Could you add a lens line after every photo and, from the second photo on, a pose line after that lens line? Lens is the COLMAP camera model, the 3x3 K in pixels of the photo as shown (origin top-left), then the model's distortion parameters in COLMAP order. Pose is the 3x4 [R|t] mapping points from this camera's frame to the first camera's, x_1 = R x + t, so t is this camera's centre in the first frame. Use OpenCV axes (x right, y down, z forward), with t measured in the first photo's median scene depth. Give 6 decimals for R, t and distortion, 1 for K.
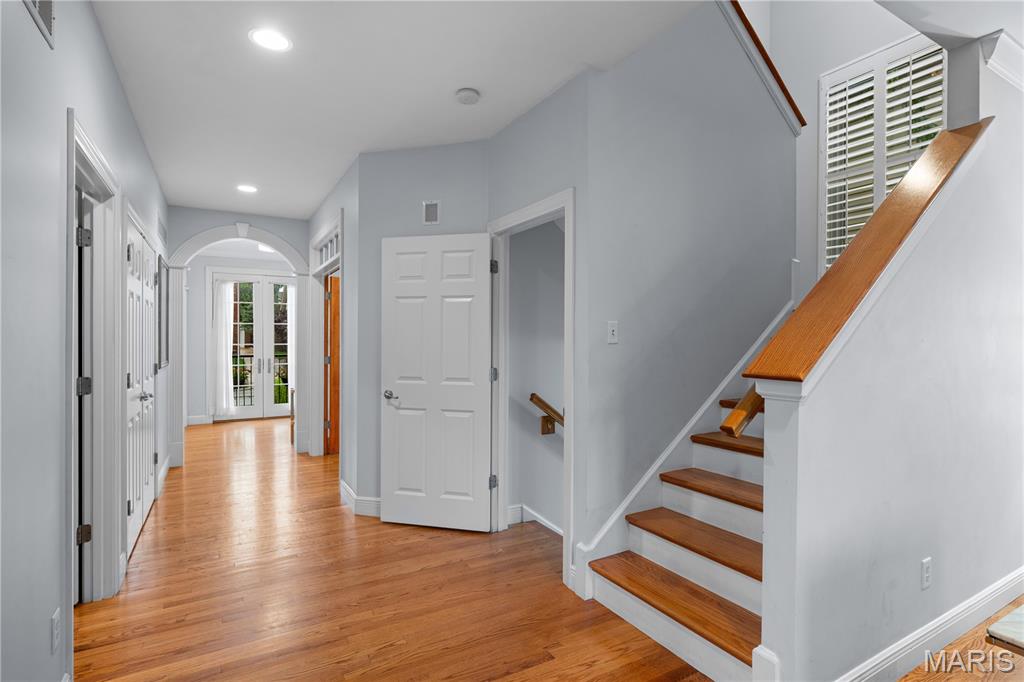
lens RADIAL K [[503.2, 0, 513.7], [0, 503.2, 340.8], [0, 0, 1]] dist [0.000797, -0.000009]
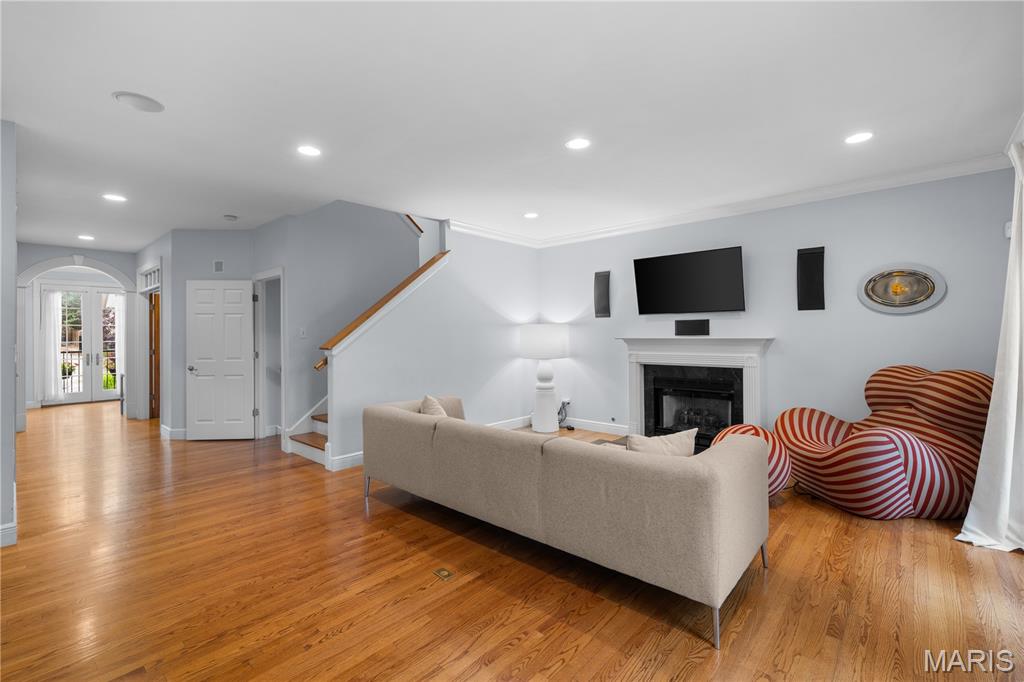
lens RADIAL K [[443.1, 0, 510.8], [0, 443.1, 335.5], [0, 0, 1]] dist [0.002386, 0.000782]
pose [[0.951408, -0.007034, 0.307853, 0.224041], [0.008209, 0.999963, -0.002523, 0.003028], [-0.307824, 0.004928, 0.951431, -0.546350]]
